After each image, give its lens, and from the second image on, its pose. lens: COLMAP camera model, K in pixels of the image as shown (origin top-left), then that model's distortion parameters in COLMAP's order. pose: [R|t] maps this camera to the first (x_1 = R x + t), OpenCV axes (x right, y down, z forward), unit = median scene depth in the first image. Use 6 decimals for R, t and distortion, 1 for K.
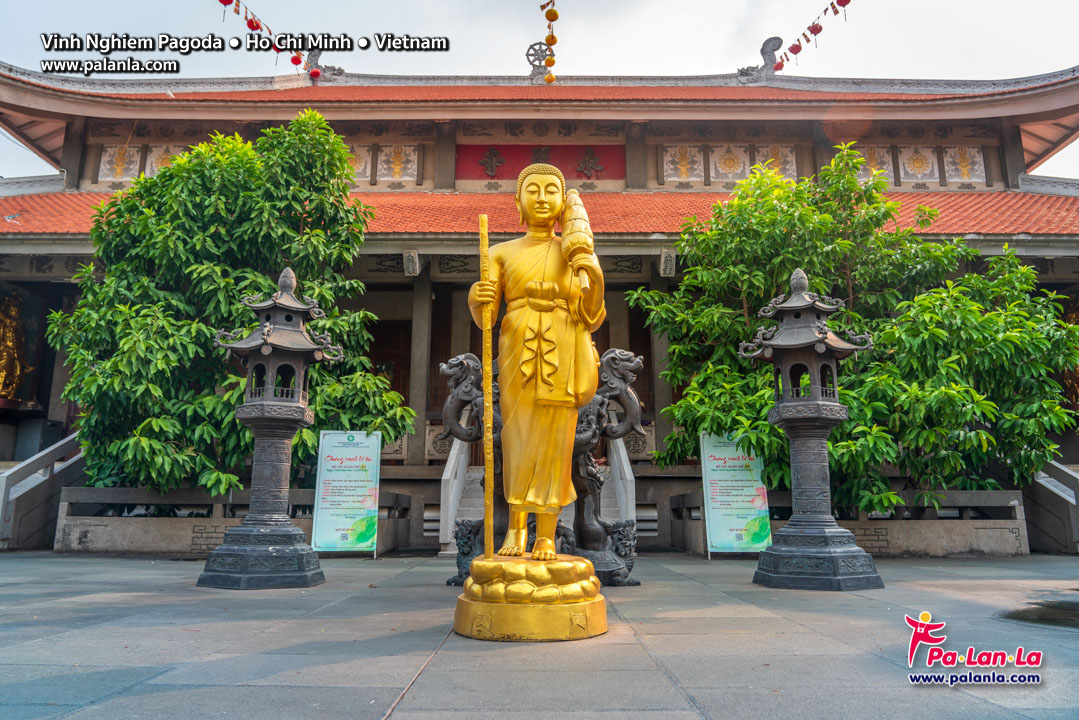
lens RADIAL K [[803.4, 0, 539.5], [0, 803.4, 360.0], [0, 0, 1]] dist [-0.000572, -0.000183]
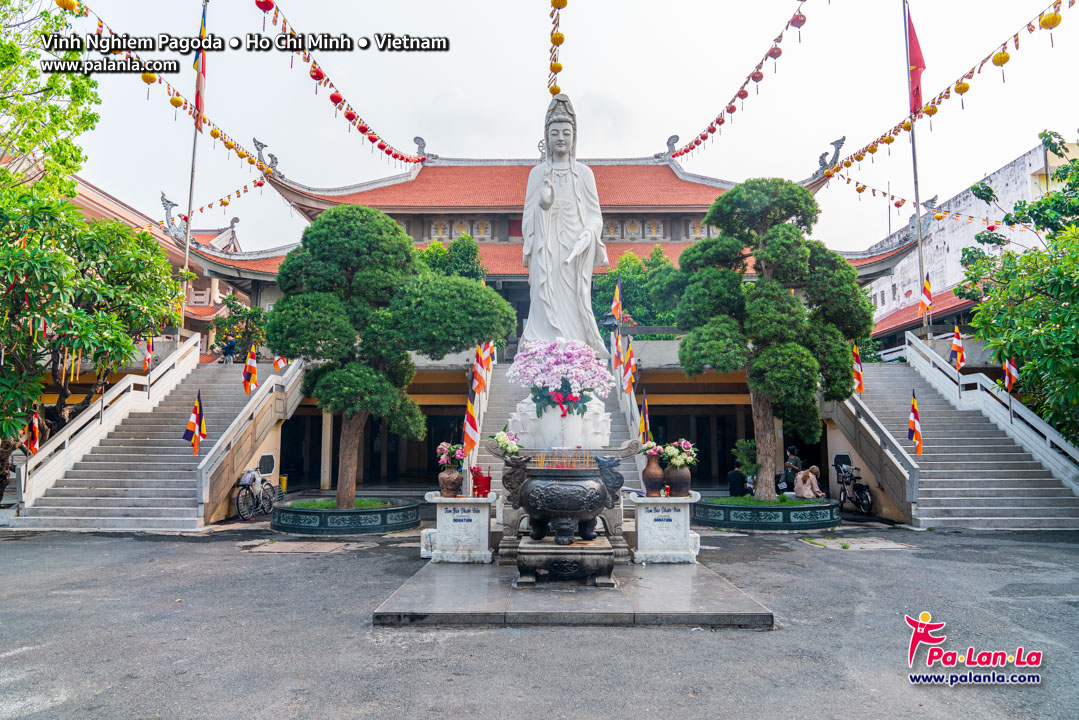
lens RADIAL K [[775.7, 0, 539.5], [0, 775.7, 360.0], [0, 0, 1]] dist [-0.010589, -0.000604]
pose [[0.999992, -0.003240, -0.002387, -0.010620], [0.003429, 0.996462, 0.083975, -0.044822], [0.002107, -0.083982, 0.996465, -0.802811]]
